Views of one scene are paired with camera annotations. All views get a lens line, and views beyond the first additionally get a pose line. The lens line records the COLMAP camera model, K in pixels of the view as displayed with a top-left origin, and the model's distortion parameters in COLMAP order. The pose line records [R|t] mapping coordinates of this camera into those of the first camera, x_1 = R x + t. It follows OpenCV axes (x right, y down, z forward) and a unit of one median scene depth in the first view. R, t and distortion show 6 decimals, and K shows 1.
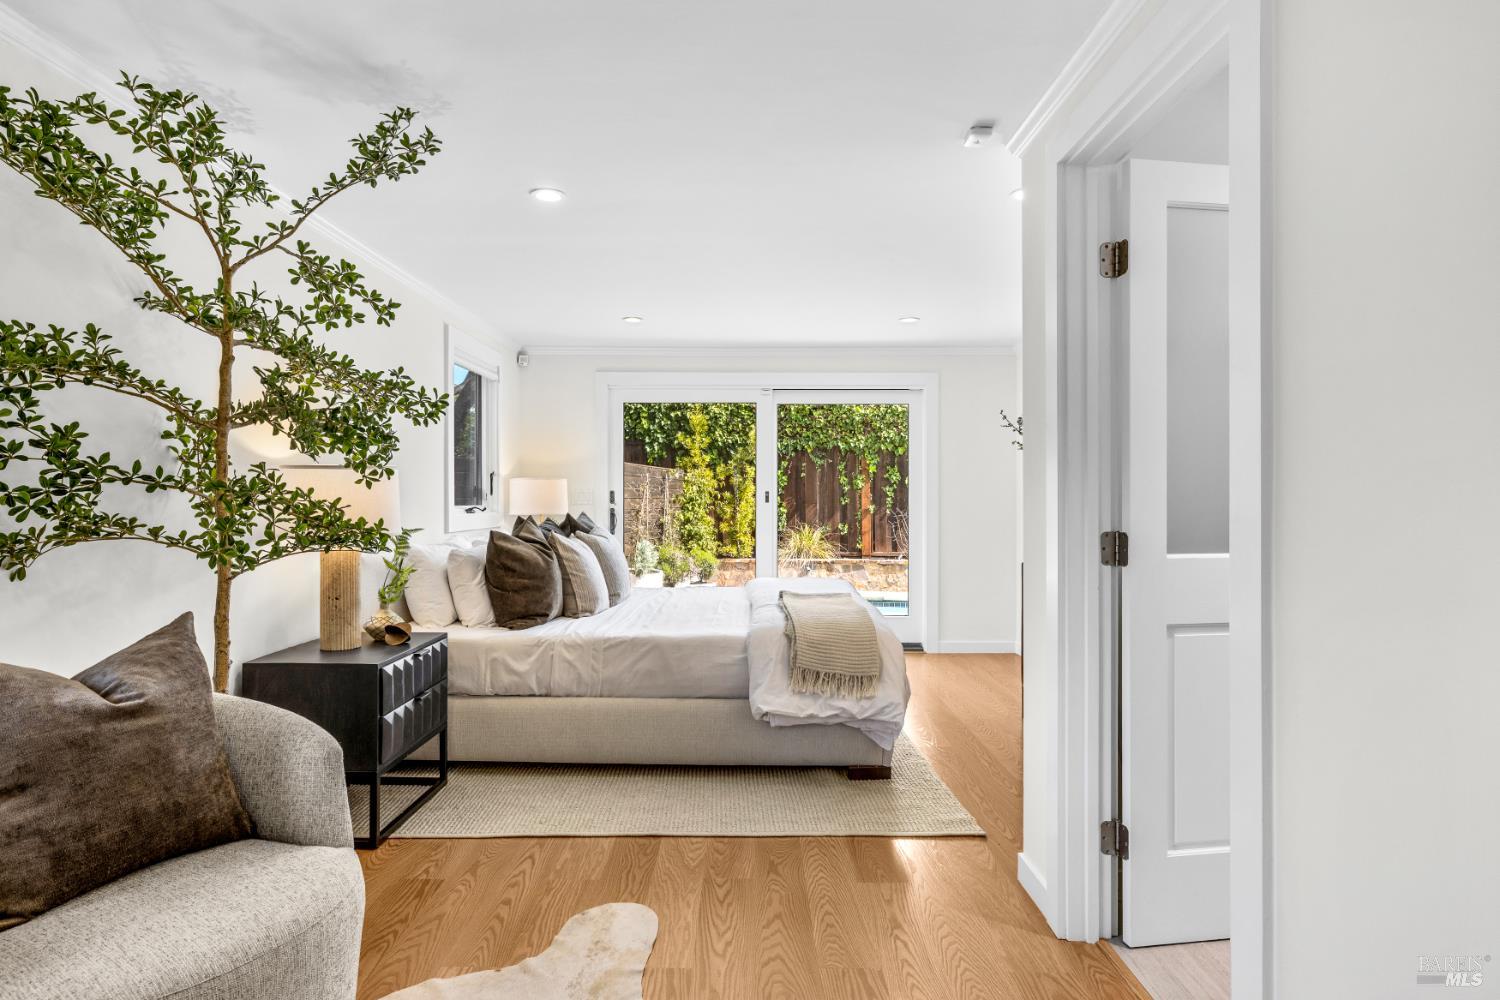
lens RADIAL K [[824.1, 0, 747.5], [0, 824.1, 497.4], [0, 0, 1]] dist [-0.034010, -0.000274]
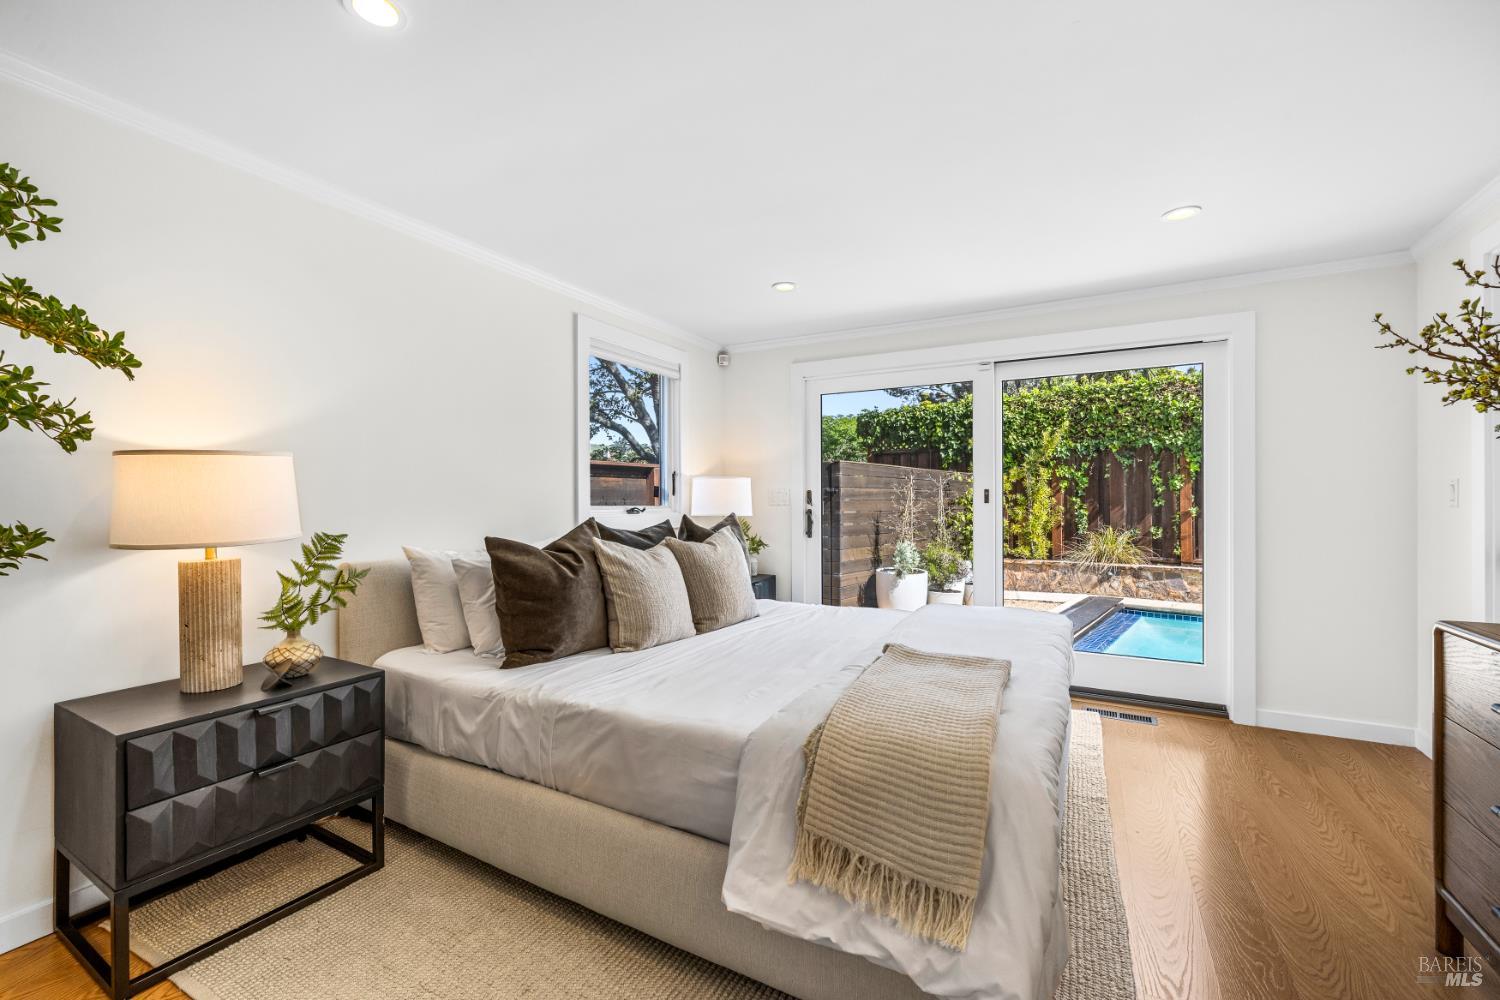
lens RADIAL K [[618.7, 0, 750.7], [0, 618.7, 501.2], [0, 0, 1]] dist [0.001159, 0.000045]
pose [[0.875086, -0.000832, -0.483967, 0.115340], [0.001090, 0.999999, 0.000253, 0.003687], [0.483966, -0.000749, 0.875086, 0.354686]]
